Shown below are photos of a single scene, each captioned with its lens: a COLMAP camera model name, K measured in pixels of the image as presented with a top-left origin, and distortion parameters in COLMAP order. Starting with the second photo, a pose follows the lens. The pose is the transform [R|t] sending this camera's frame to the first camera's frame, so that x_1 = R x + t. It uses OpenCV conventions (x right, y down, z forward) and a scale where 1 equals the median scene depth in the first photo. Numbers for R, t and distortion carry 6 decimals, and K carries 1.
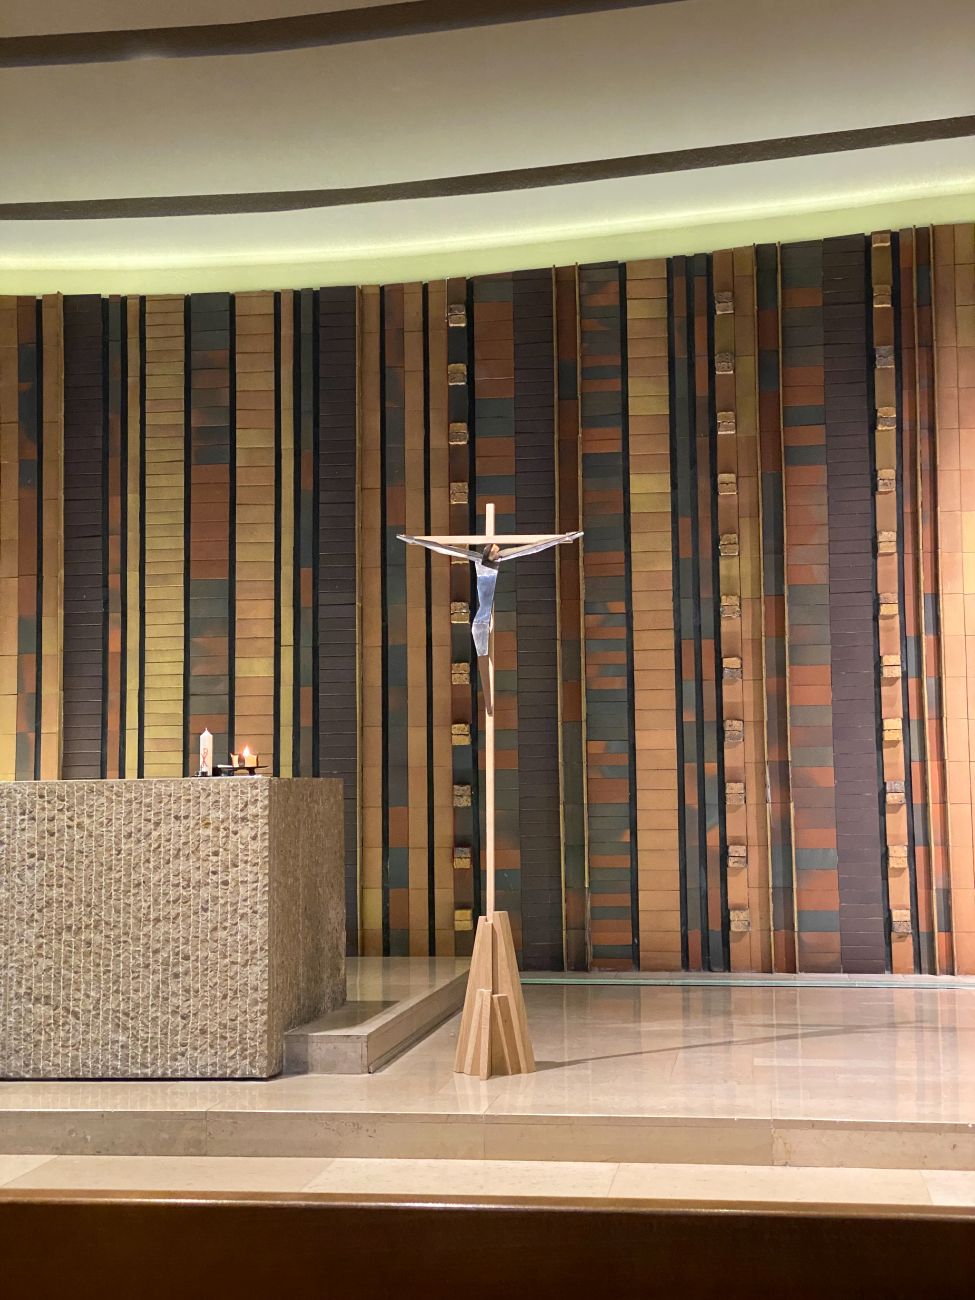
lens RADIAL K [[1938.2, 0, 498.2], [0, 1938.2, 610.2], [0, 0, 1]] dist [0.116467, 0.000000]
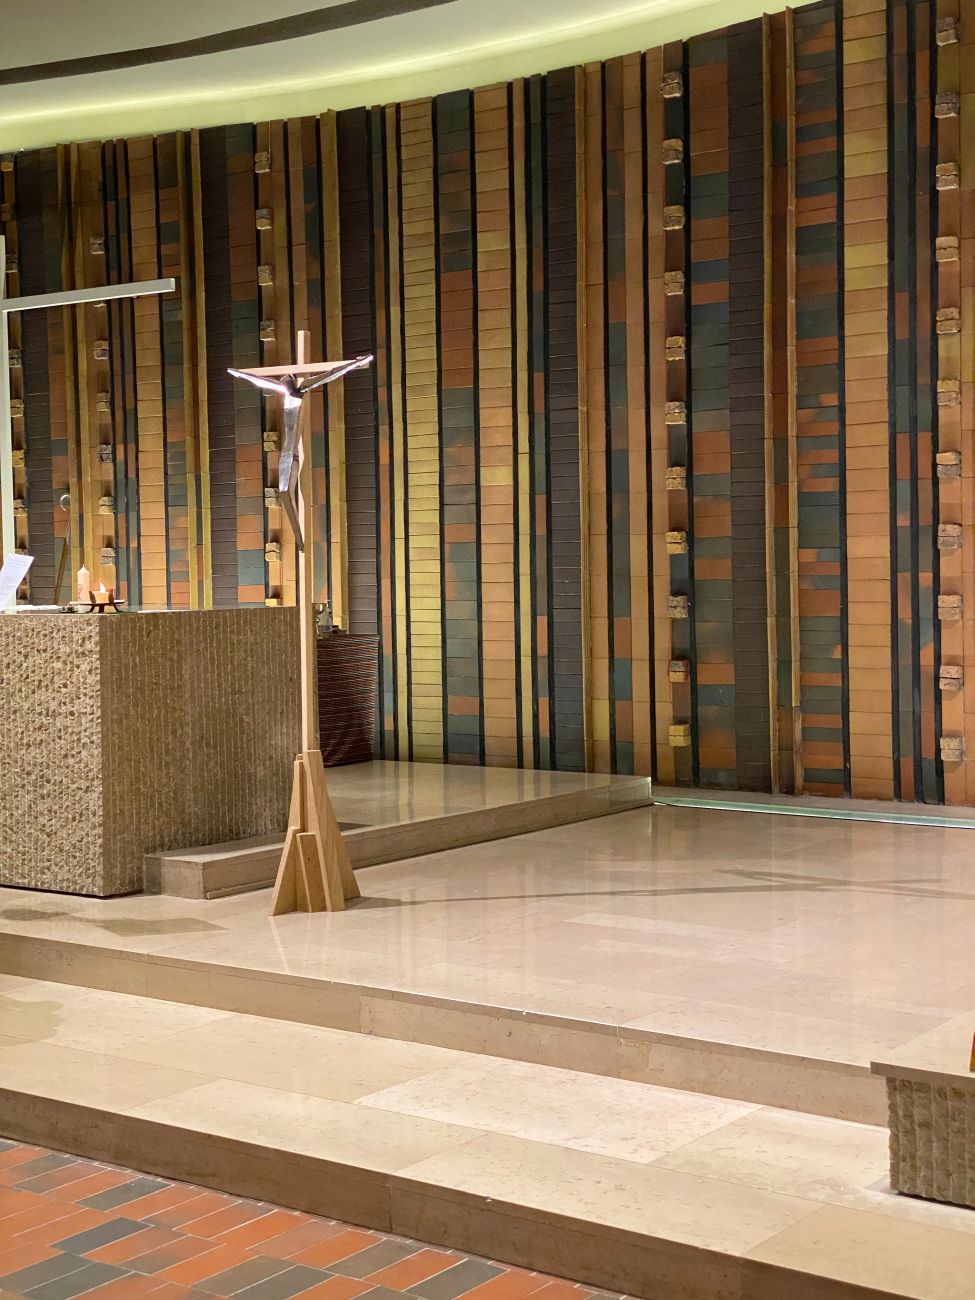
lens RADIAL K [[1938.2, 0, 480.2], [0, 1938.2, 623.4], [0, 0, 1]] dist [0.116467, 0.000000]
pose [[0.874860, 0.011276, -0.484244, 0.364038], [0.051795, 0.991819, 0.116671, -0.012702], [0.481598, -0.127152, 0.867119, 0.129015]]
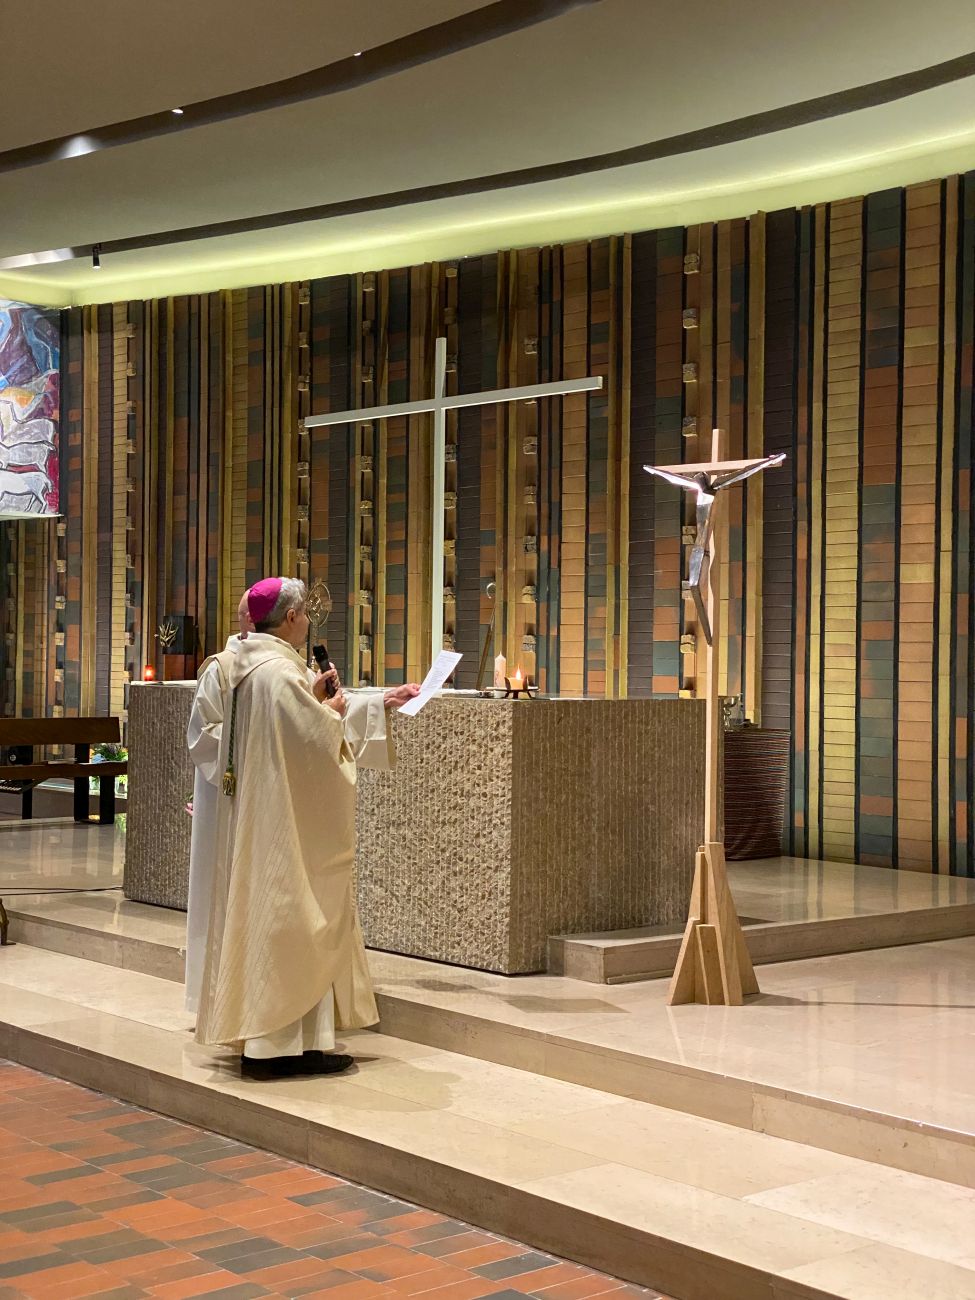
lens RADIAL K [[1938.2, 0, 492.0], [0, 1938.2, 625.3], [0, 0, 1]] dist [0.116467, 0.000000]
pose [[0.753566, 0.011003, -0.657280, 0.374525], [0.039278, 0.997320, 0.061727, -0.014222], [0.656197, -0.072332, 0.751115, 0.123367]]
